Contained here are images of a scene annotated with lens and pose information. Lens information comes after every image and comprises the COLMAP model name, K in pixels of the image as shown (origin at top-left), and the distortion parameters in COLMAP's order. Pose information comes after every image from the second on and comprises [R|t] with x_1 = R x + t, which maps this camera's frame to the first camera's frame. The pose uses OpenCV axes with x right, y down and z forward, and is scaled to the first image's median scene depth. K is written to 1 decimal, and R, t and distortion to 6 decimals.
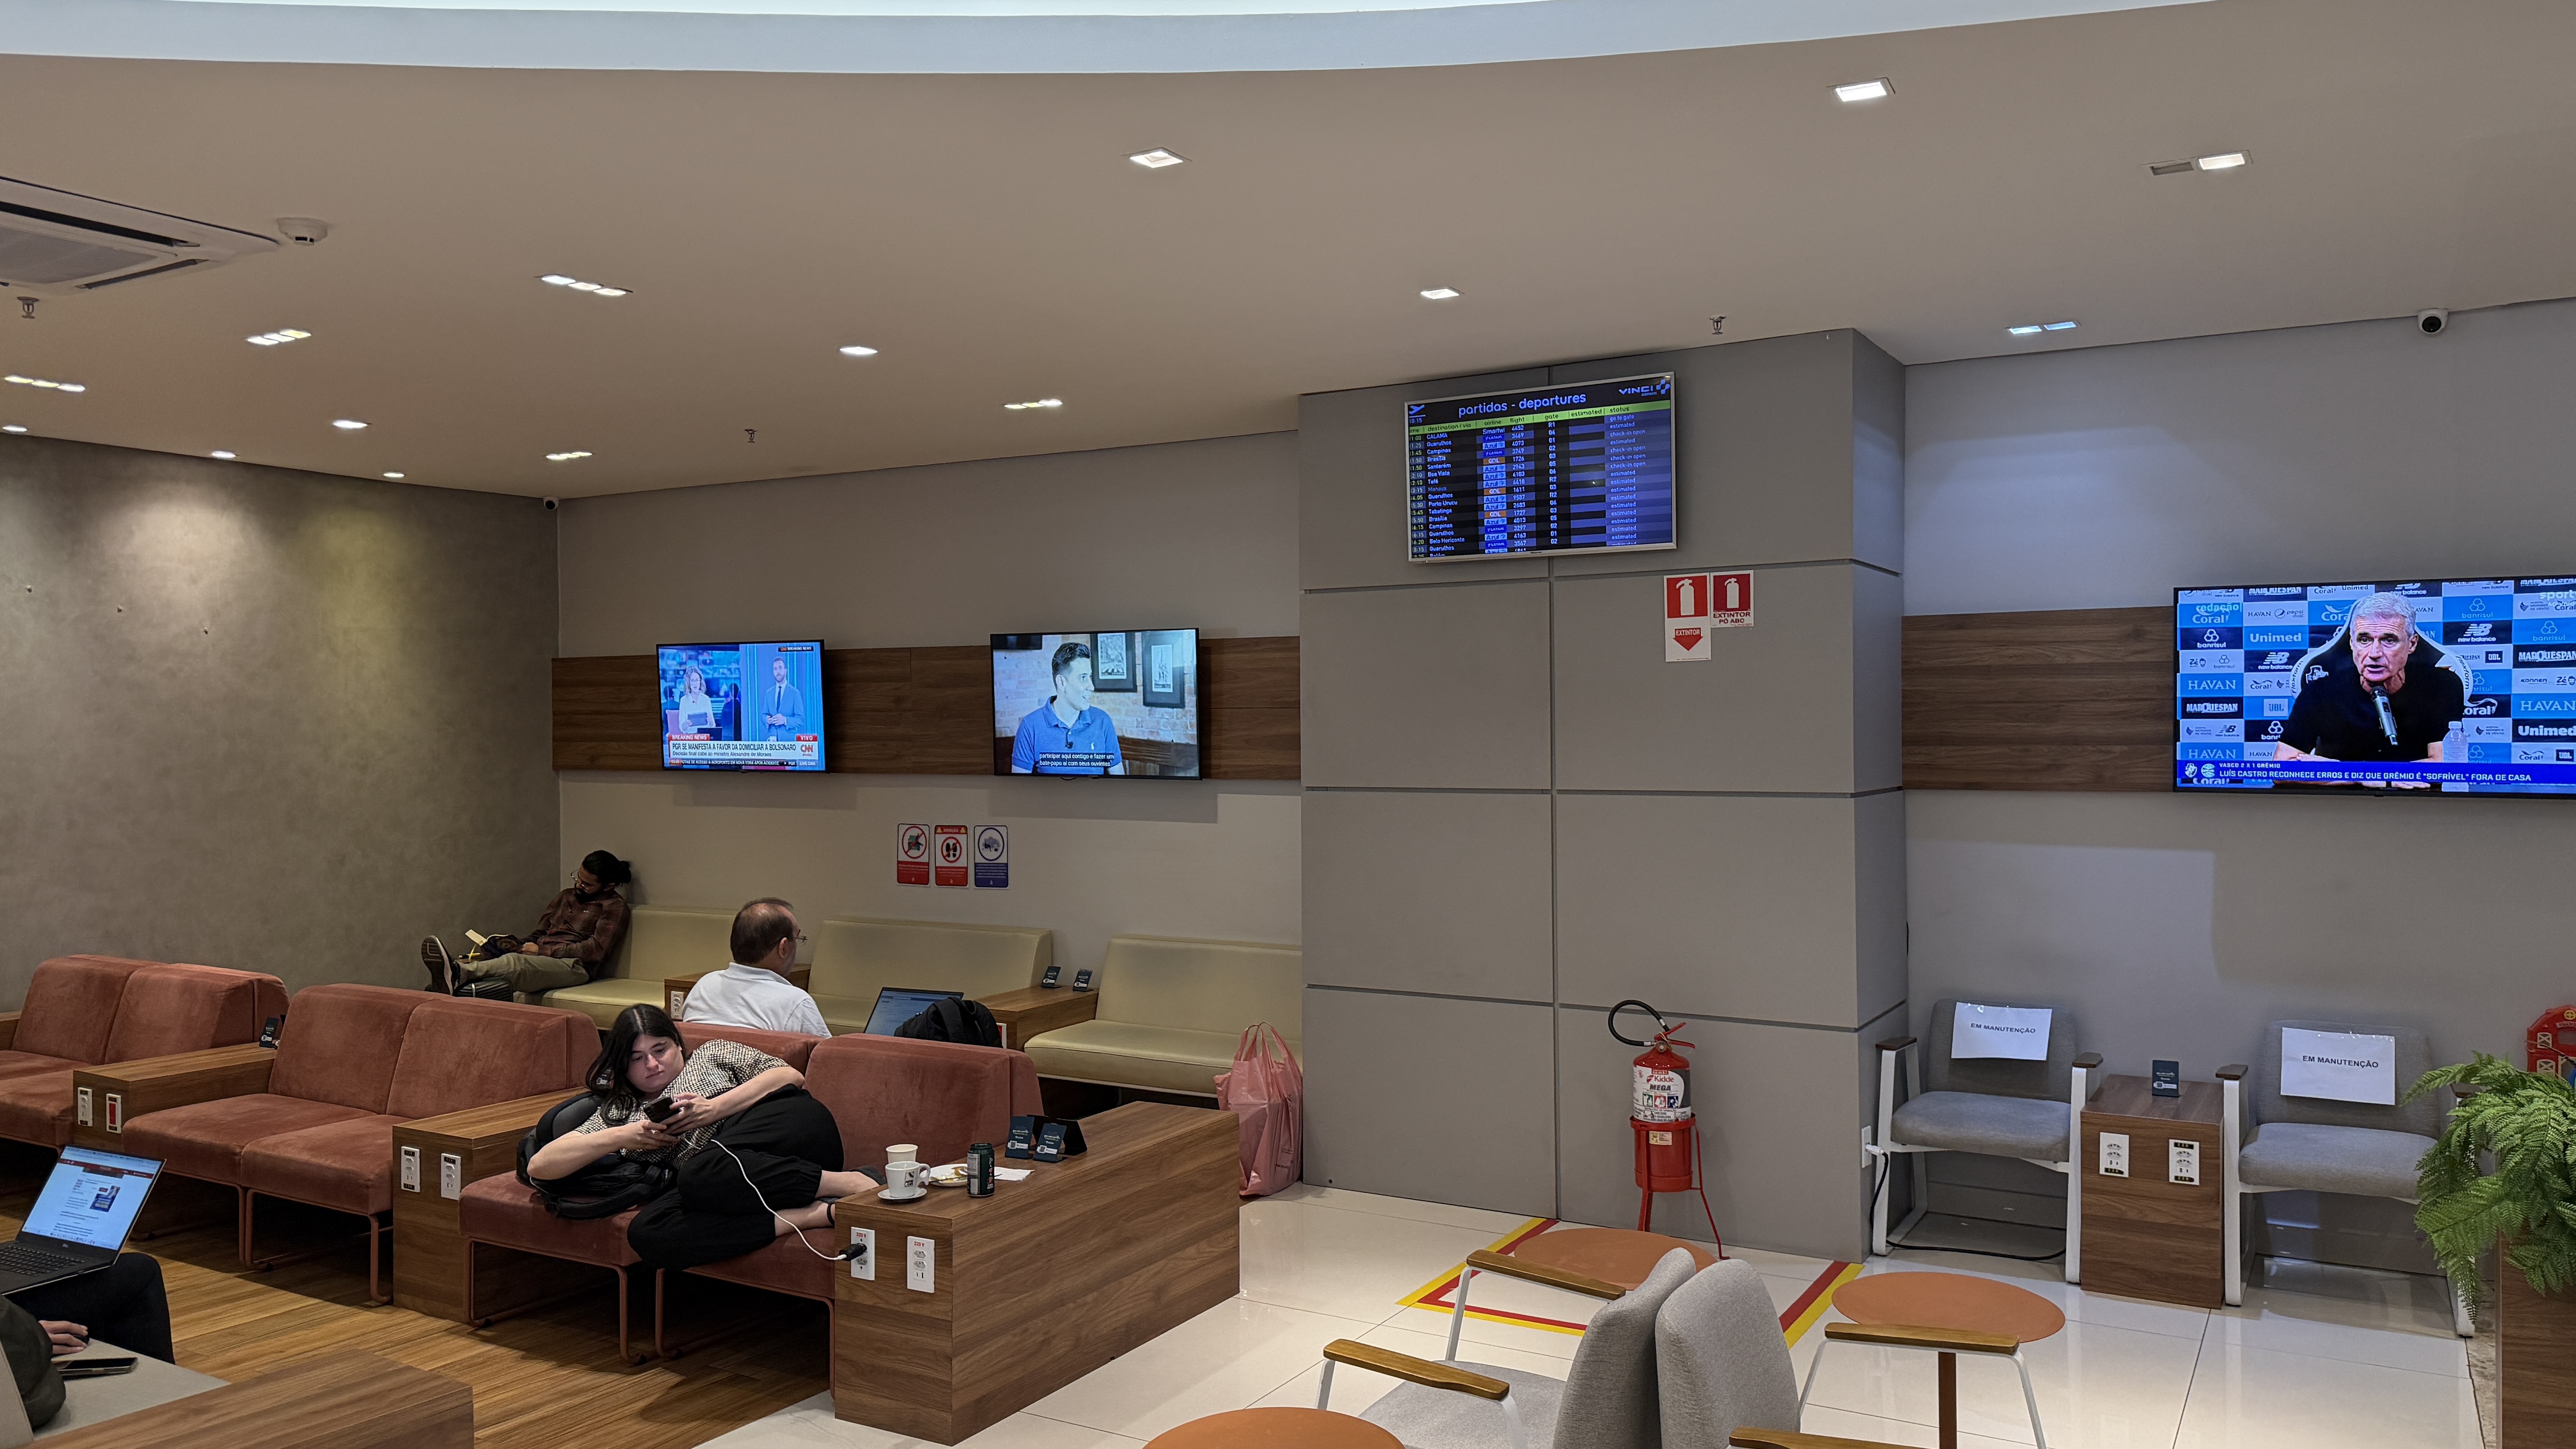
lens RADIAL K [[1823.0, 0, 1288.0], [0, 1823.0, 724.5], [0, 0, 1]] dist [0.131875, -0.221876]
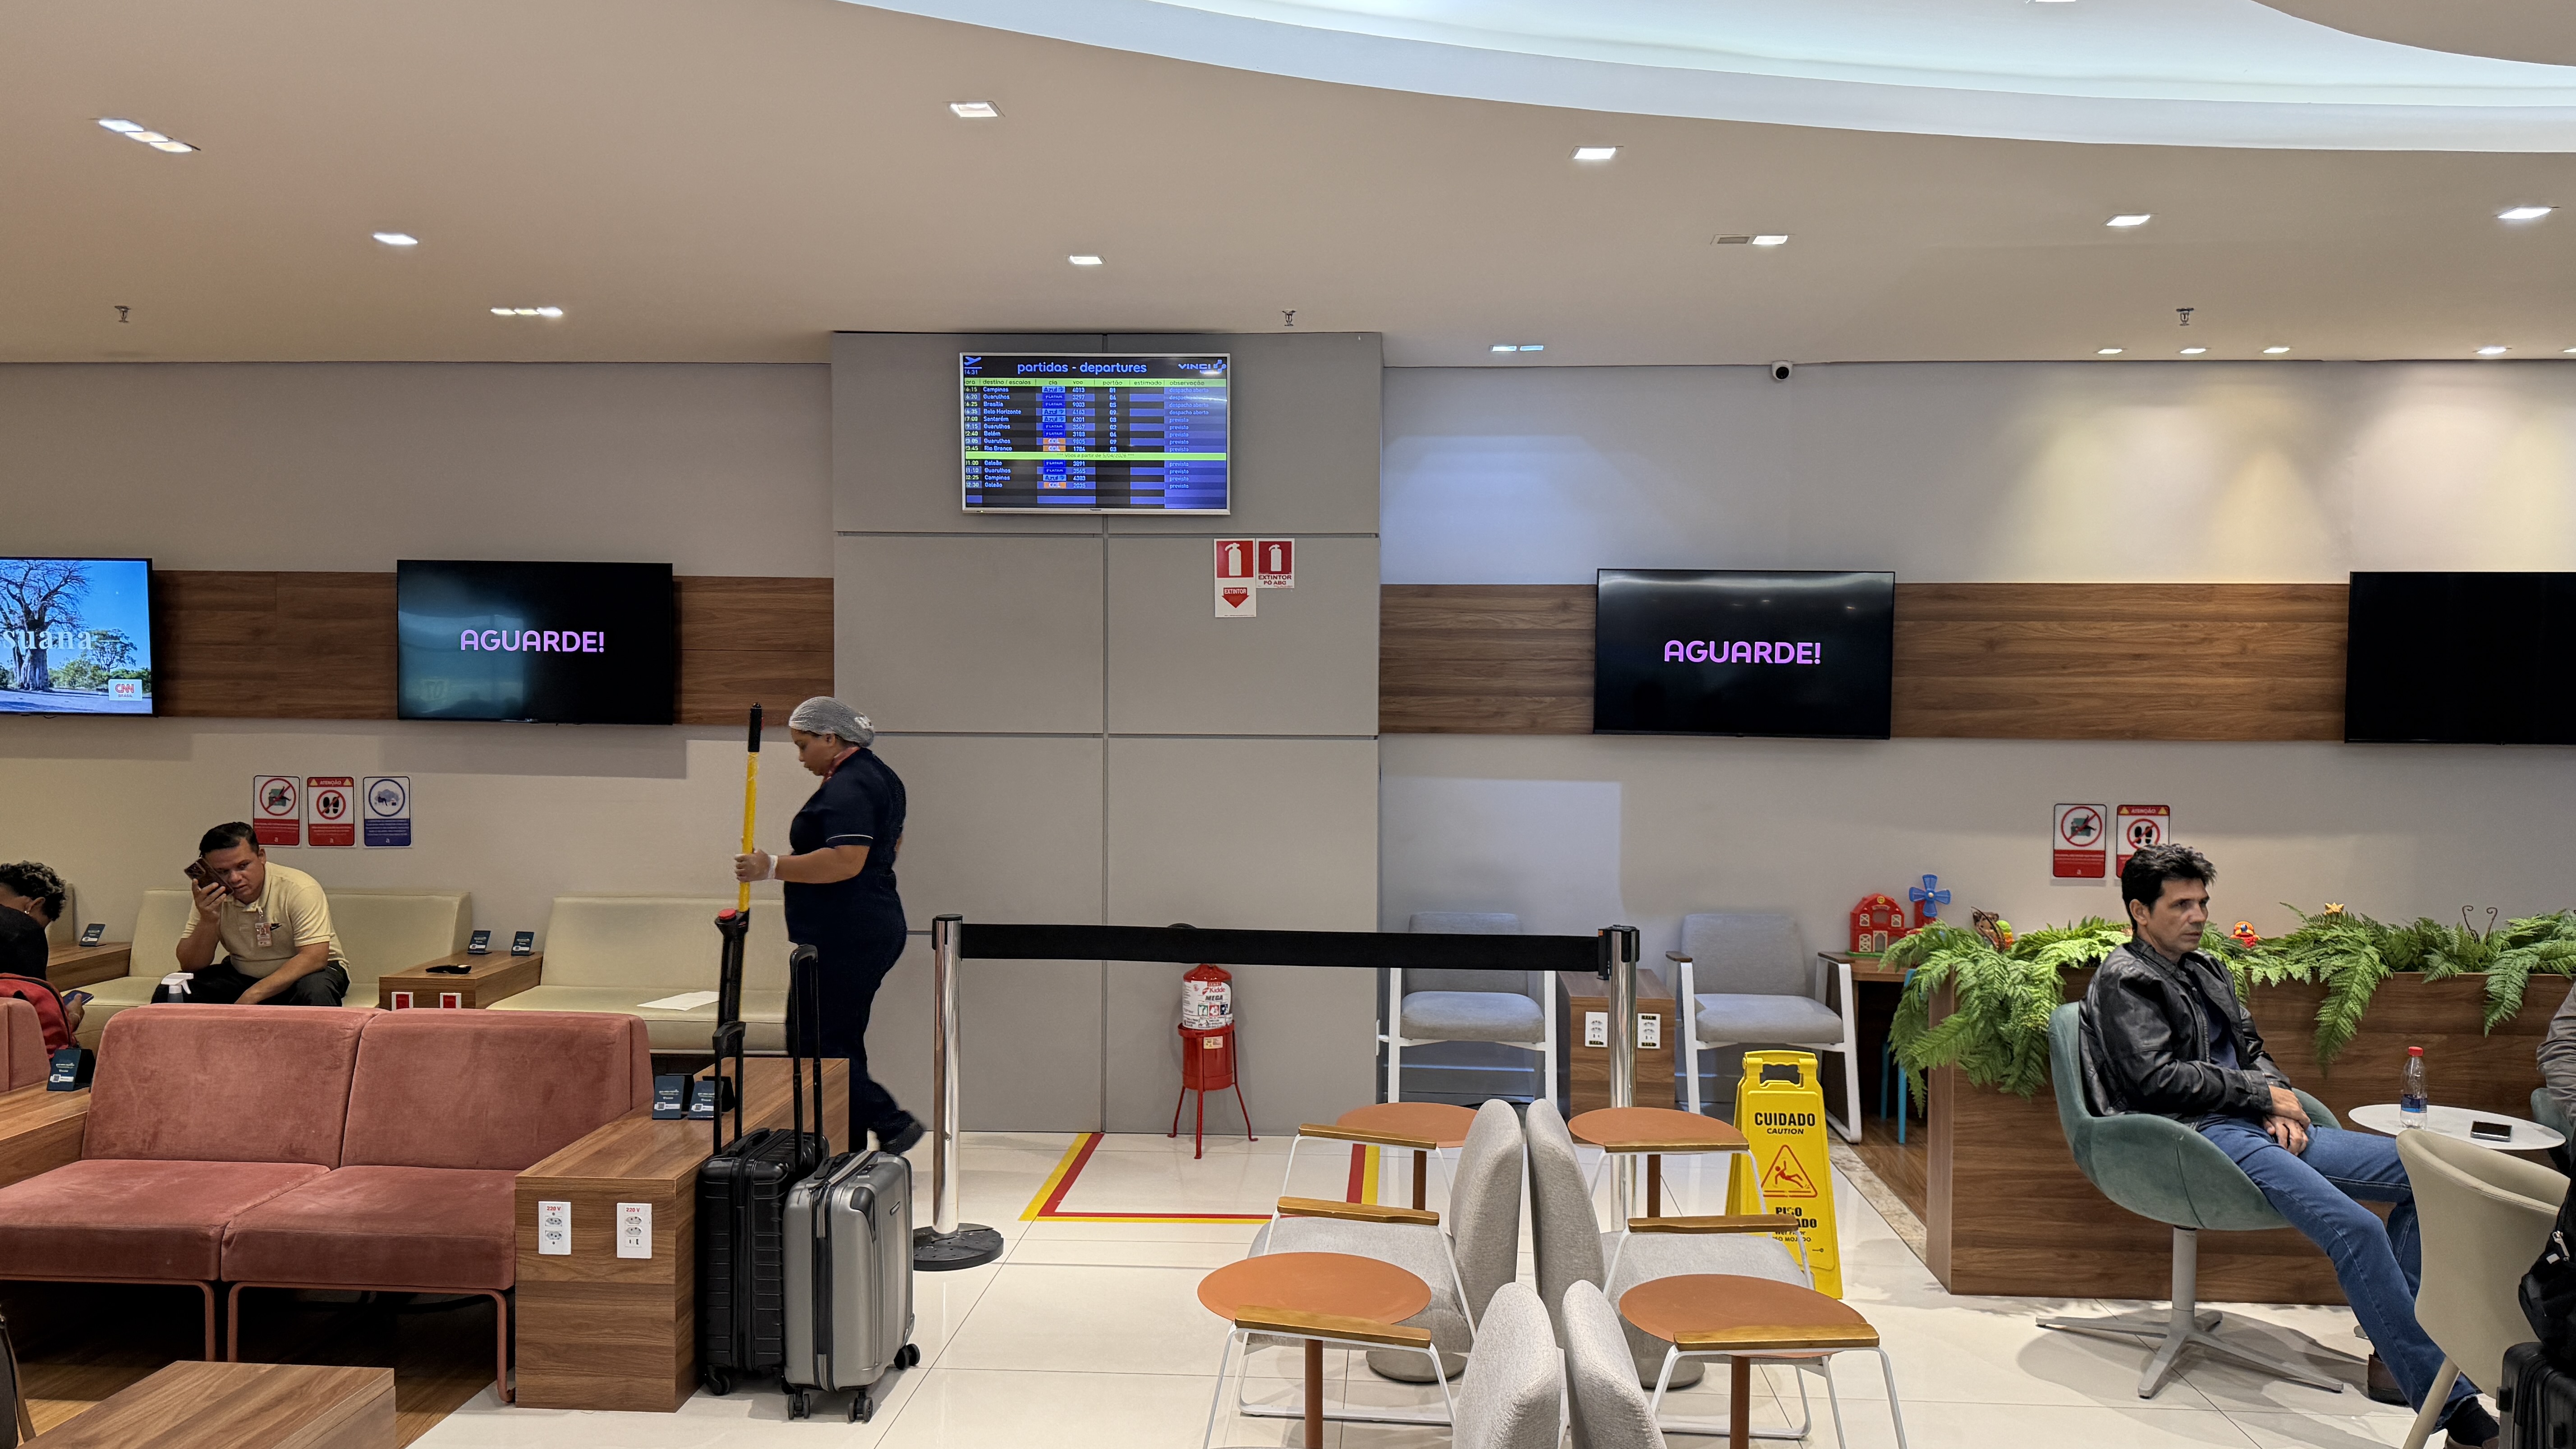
lens RADIAL K [[1823.0, 0, 1288.0], [0, 1823.0, 724.5], [0, 0, 1]] dist [0.131875, -0.221876]
pose [[0.890618, 0.002176, 0.454747, -0.245331], [-0.014348, 0.999625, 0.023317, 0.003798], [-0.454526, -0.027291, 0.890315, 0.003865]]
